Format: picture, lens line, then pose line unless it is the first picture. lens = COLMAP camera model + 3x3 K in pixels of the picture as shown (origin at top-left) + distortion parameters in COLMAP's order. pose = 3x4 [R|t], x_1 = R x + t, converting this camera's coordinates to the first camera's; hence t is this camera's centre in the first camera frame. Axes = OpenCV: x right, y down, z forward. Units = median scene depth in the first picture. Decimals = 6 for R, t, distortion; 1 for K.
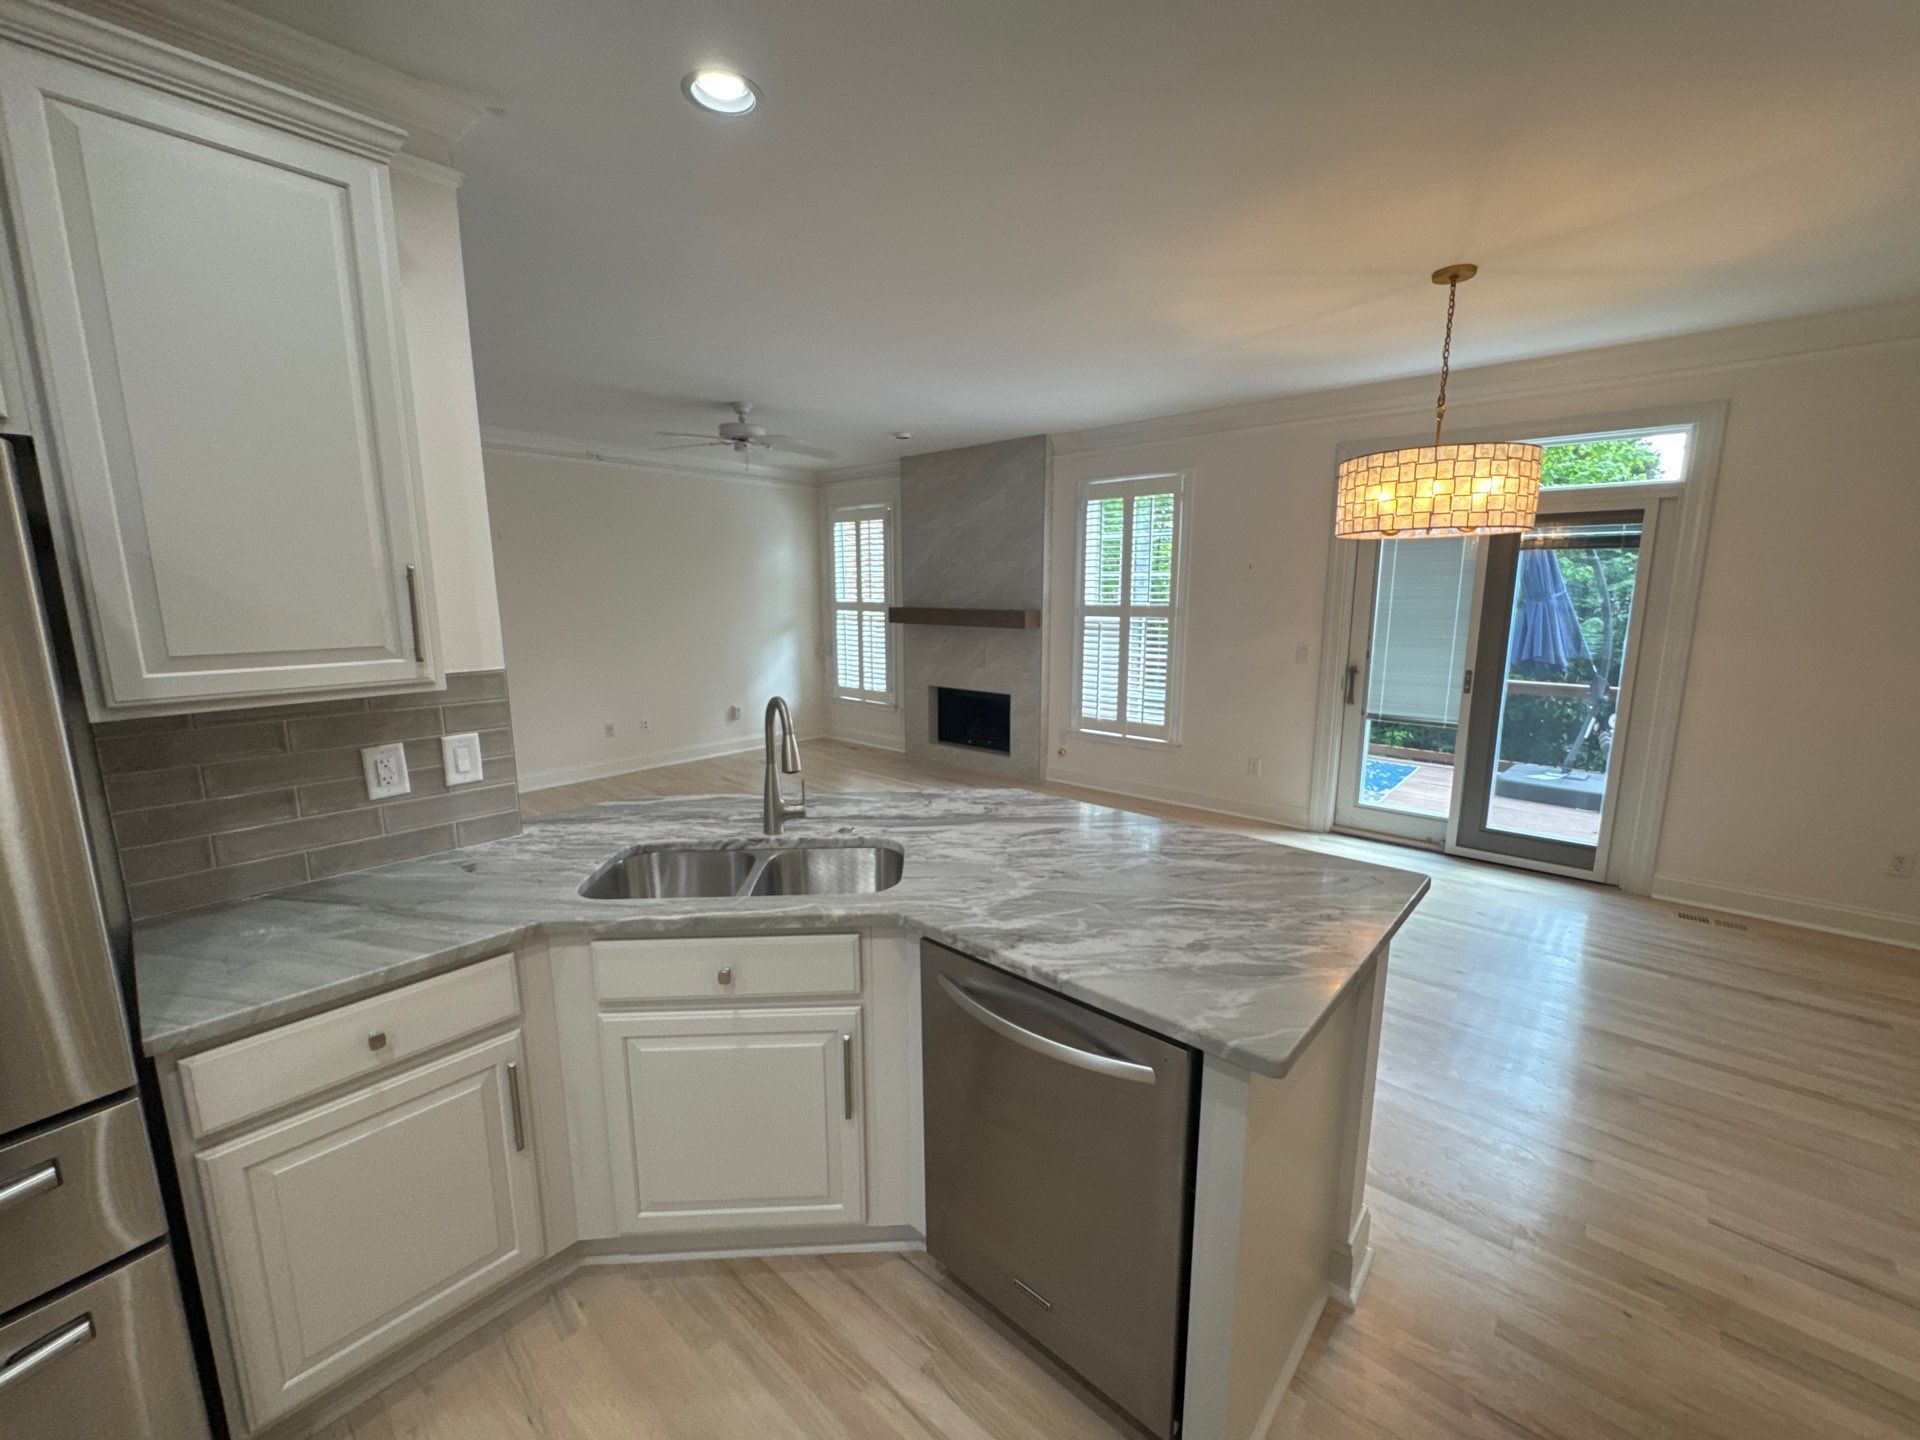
lens RADIAL K [[767.3, 0, 958.4], [0, 767.3, 720.8], [0, 0, 1]] dist [-0.003236, 0.000279]
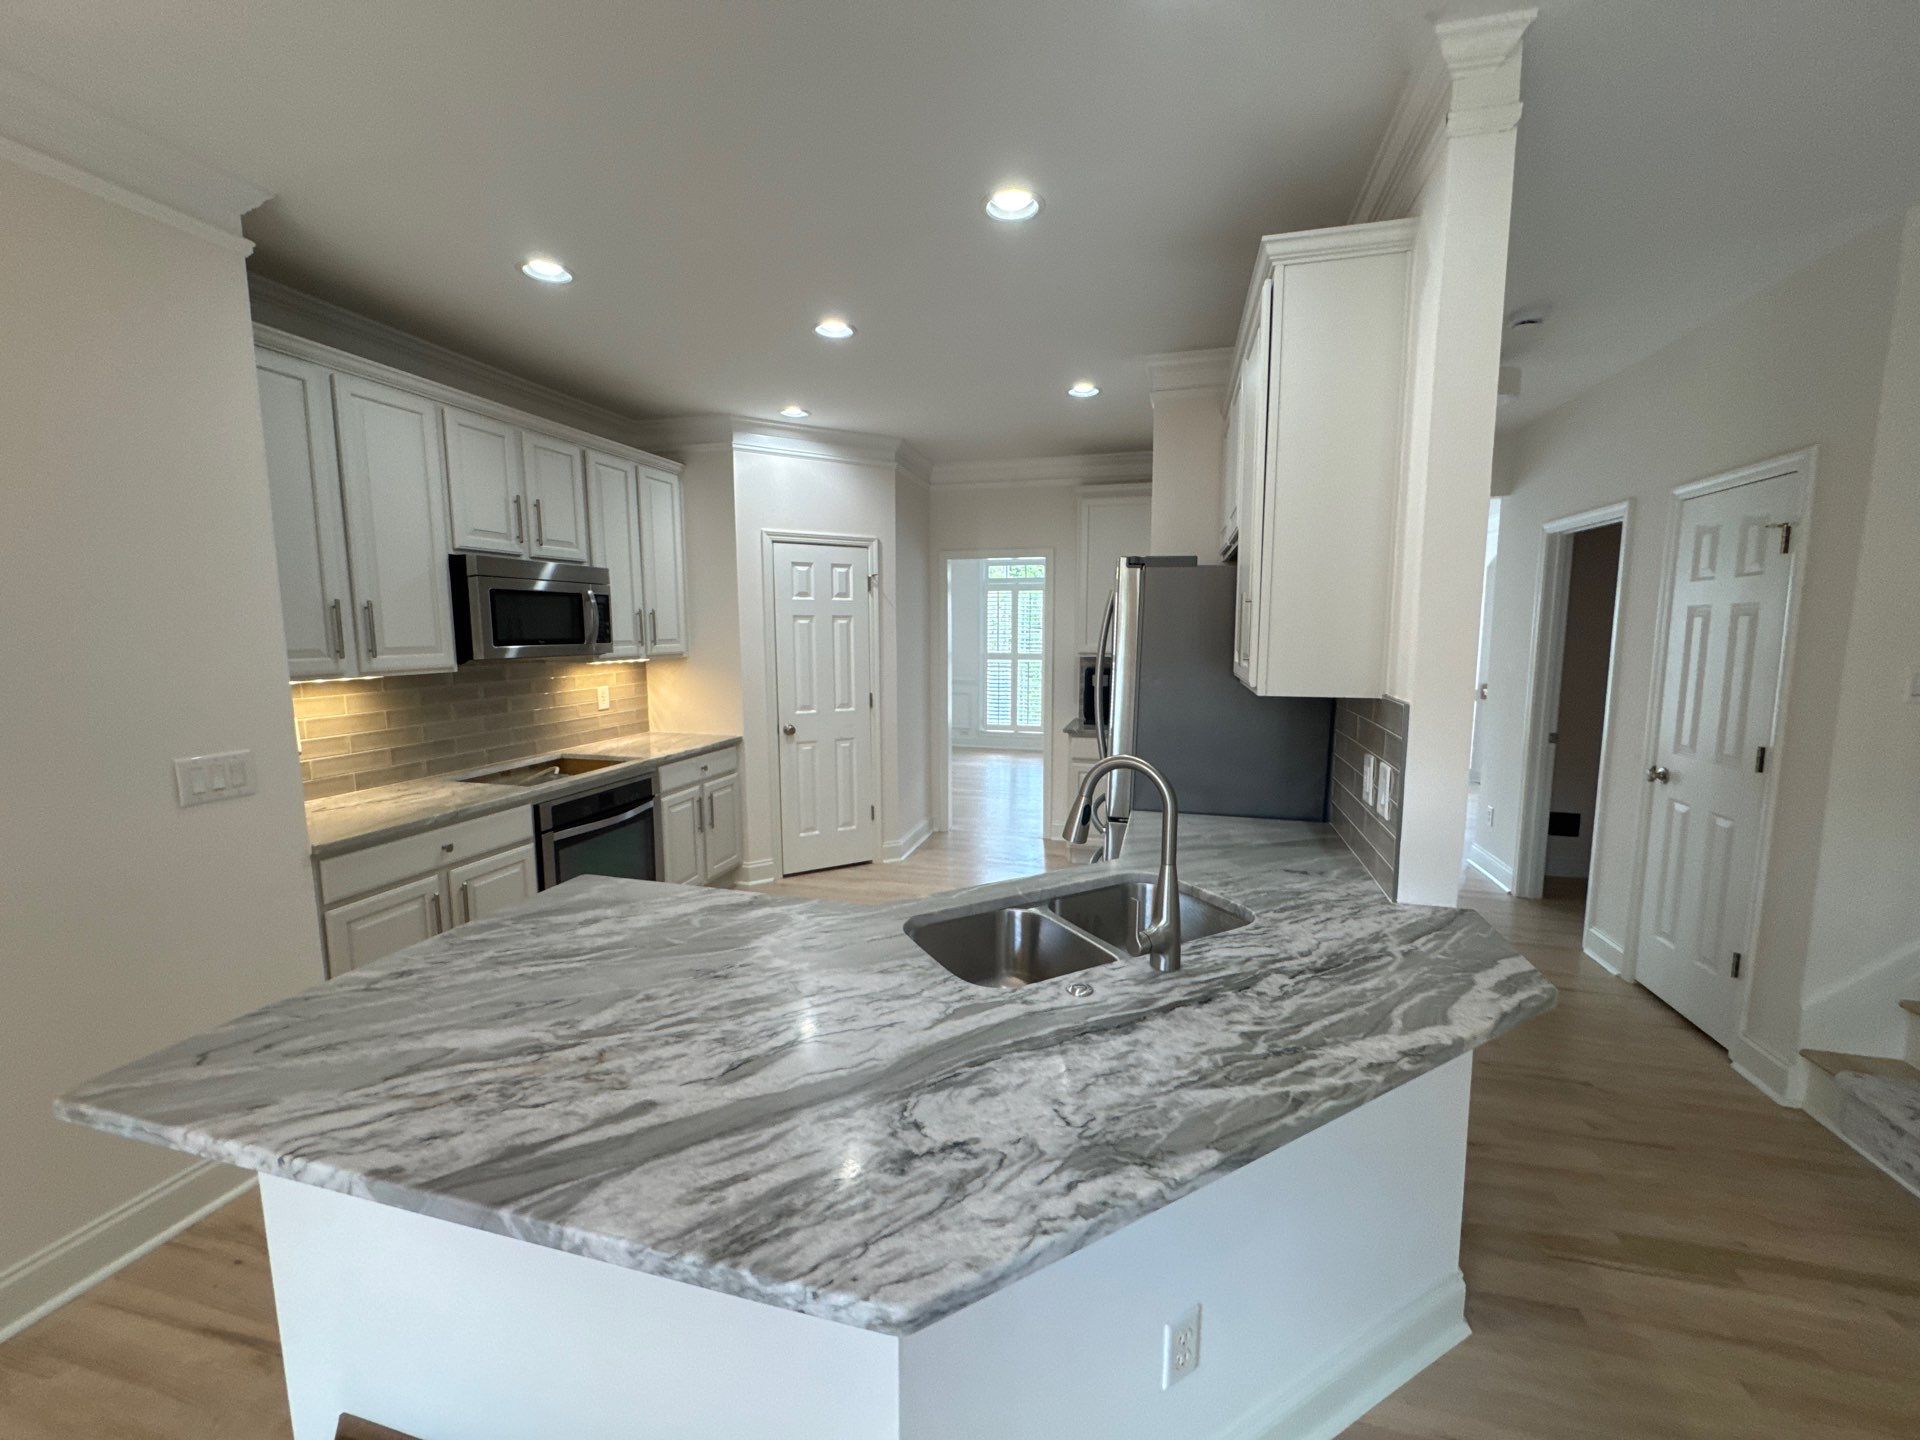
lens RADIAL K [[767.3, 0, 958.4], [0, 767.3, 720.8], [0, 0, 1]] dist [-0.003236, 0.000279]
pose [[-0.898475, 0.056172, -0.435416, 0.155879], [-0.072215, 0.959362, 0.272779, -0.176536], [0.433044, 0.276529, -0.857907, 1.107900]]
